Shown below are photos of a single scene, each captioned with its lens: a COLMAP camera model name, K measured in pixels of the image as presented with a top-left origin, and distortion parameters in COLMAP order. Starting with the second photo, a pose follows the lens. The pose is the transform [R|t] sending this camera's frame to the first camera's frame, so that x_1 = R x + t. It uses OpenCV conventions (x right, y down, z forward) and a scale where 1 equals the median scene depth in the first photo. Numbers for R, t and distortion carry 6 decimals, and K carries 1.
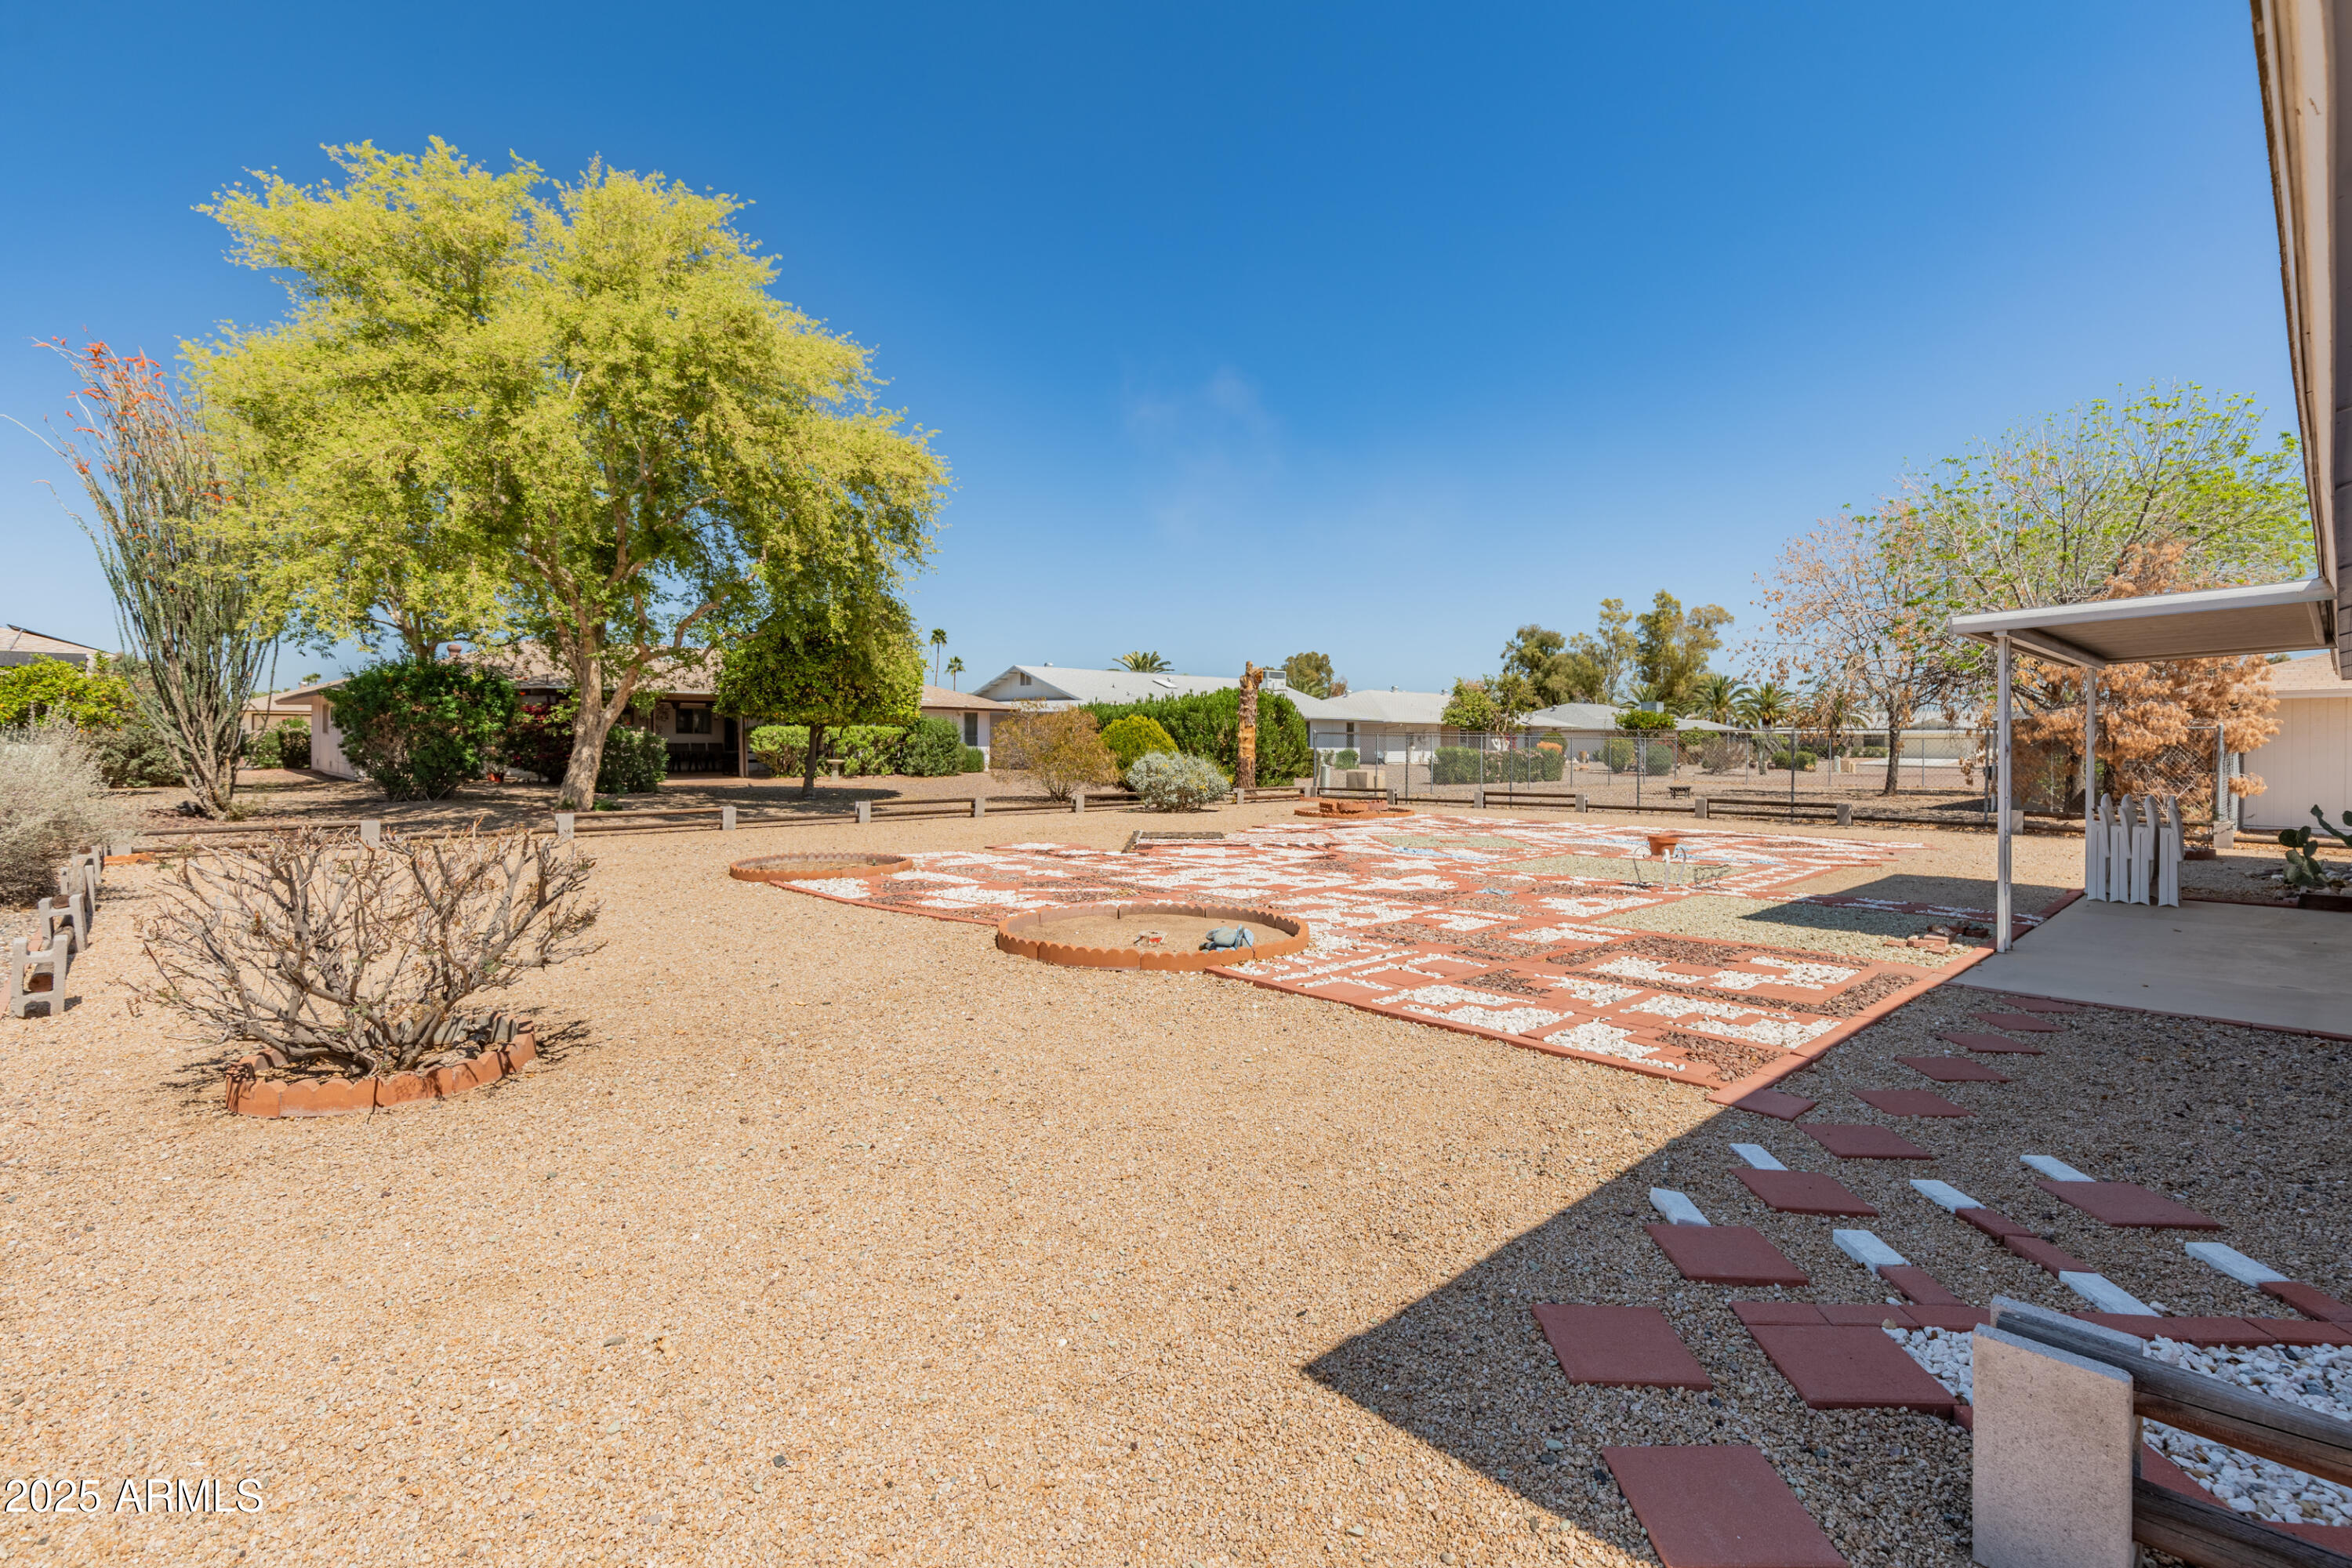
lens RADIAL K [[1115.7, 0, 1174.4], [0, 1115.7, 773.4], [0, 0, 1]] dist [0.009039, -0.002040]
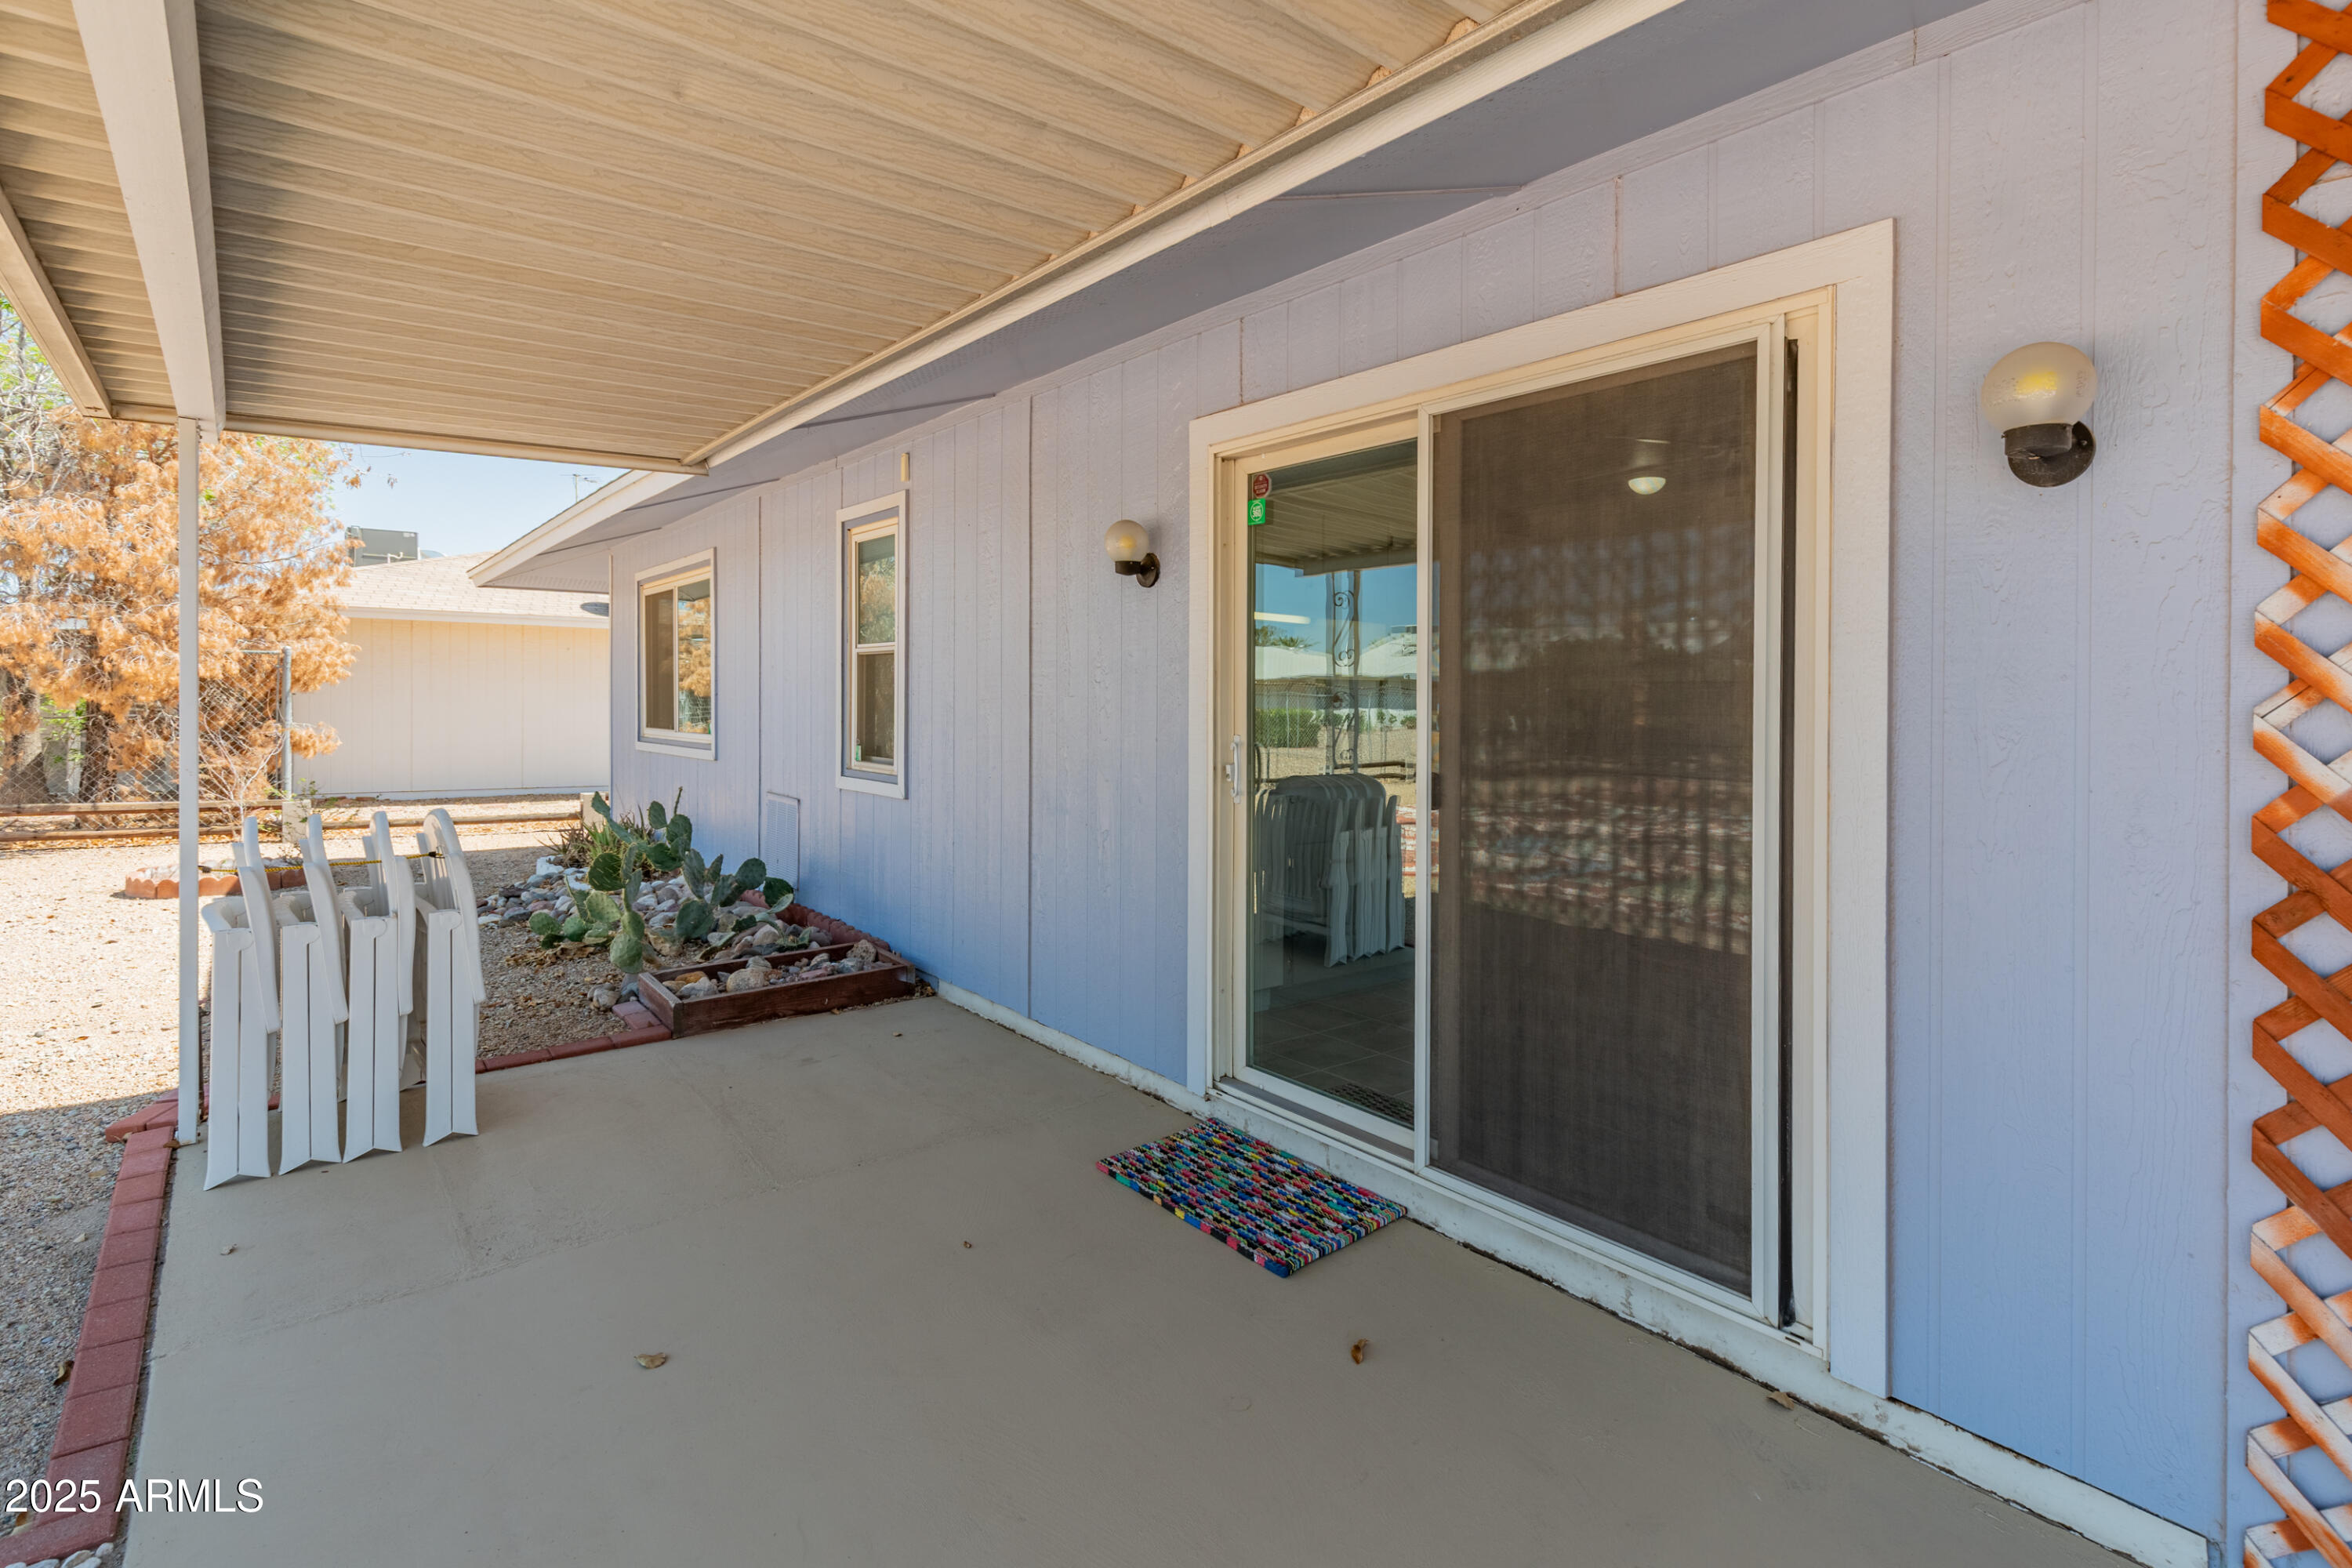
lens RADIAL K [[1115.7, 0, 1203.1], [0, 1115.7, 706.5], [0, 0, 1]] dist [0.009039, -0.002040]
pose [[0.067750, -0.008834, 0.997663, 0.181387], [0.014464, 0.999864, 0.007871, -0.004136], [-0.997597, 0.013897, 0.067869, 0.241326]]
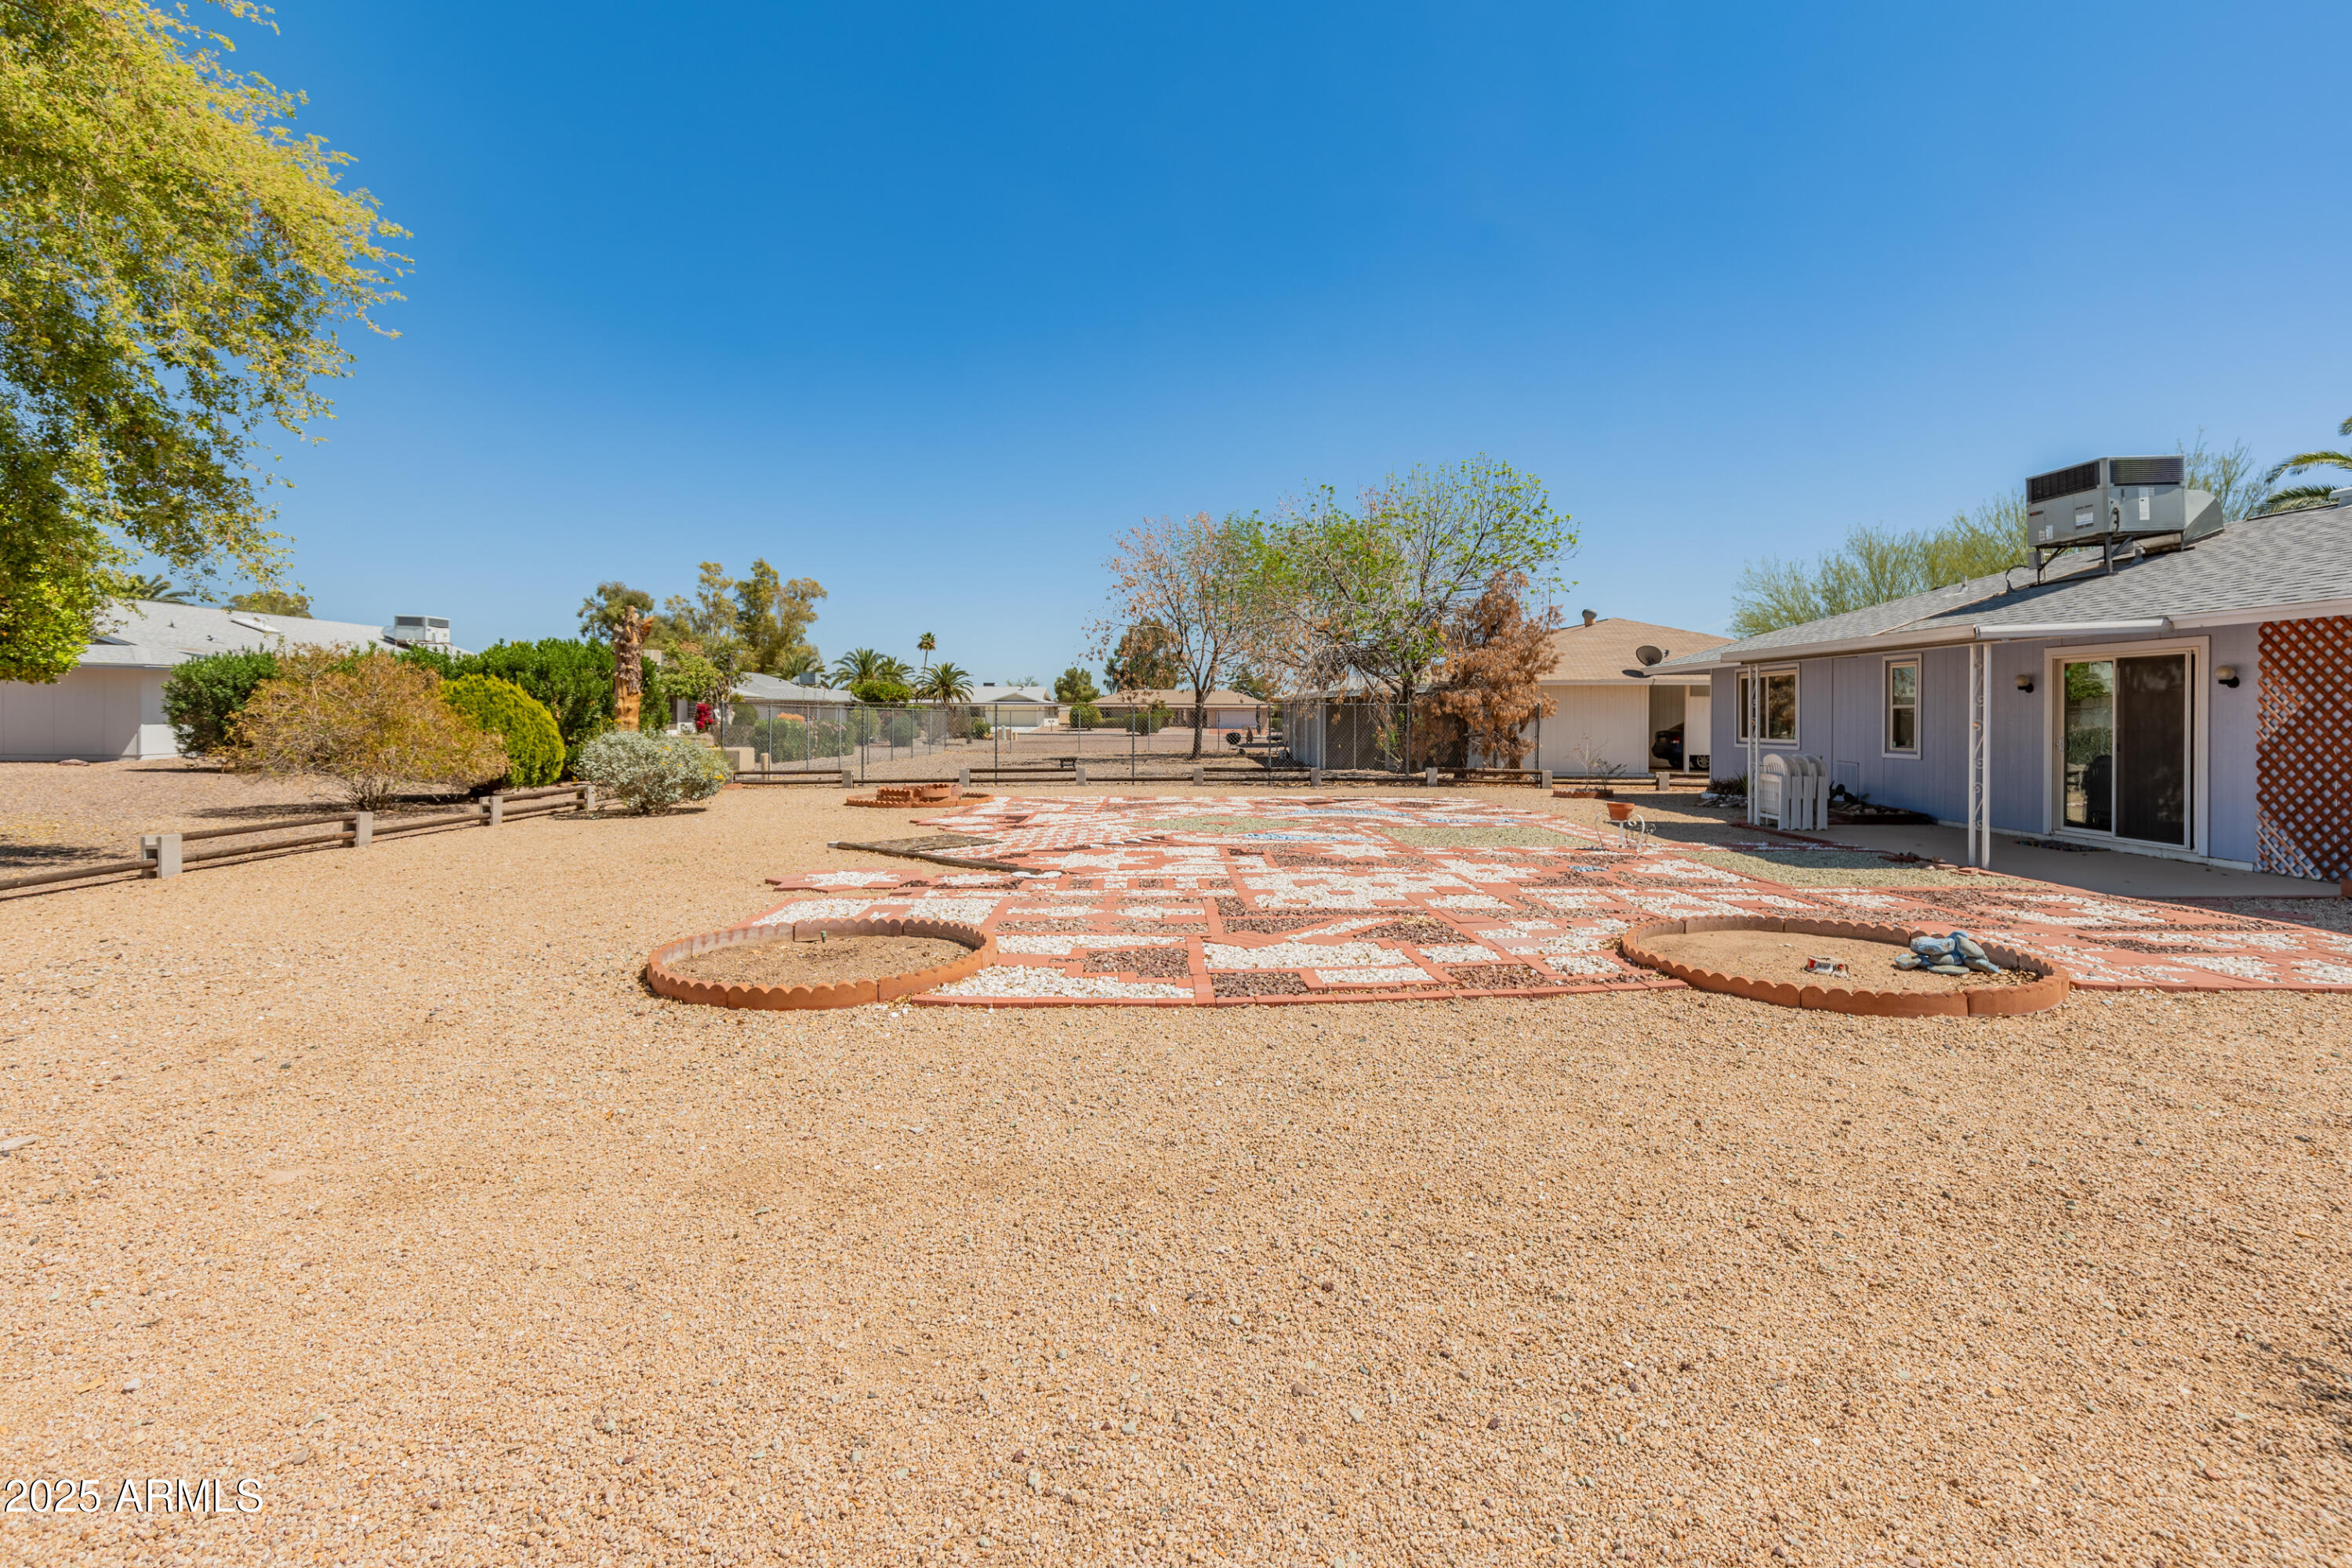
lens RADIAL K [[1115.7, 0, 1220.6], [0, 1115.7, 743.4], [0, 0, 1]] dist [0.009039, -0.002040]
pose [[0.650493, -0.020837, 0.759226, -0.243353], [0.020632, 0.999739, 0.009760, -0.007823], [-0.759232, 0.009315, 0.650754, 0.209979]]
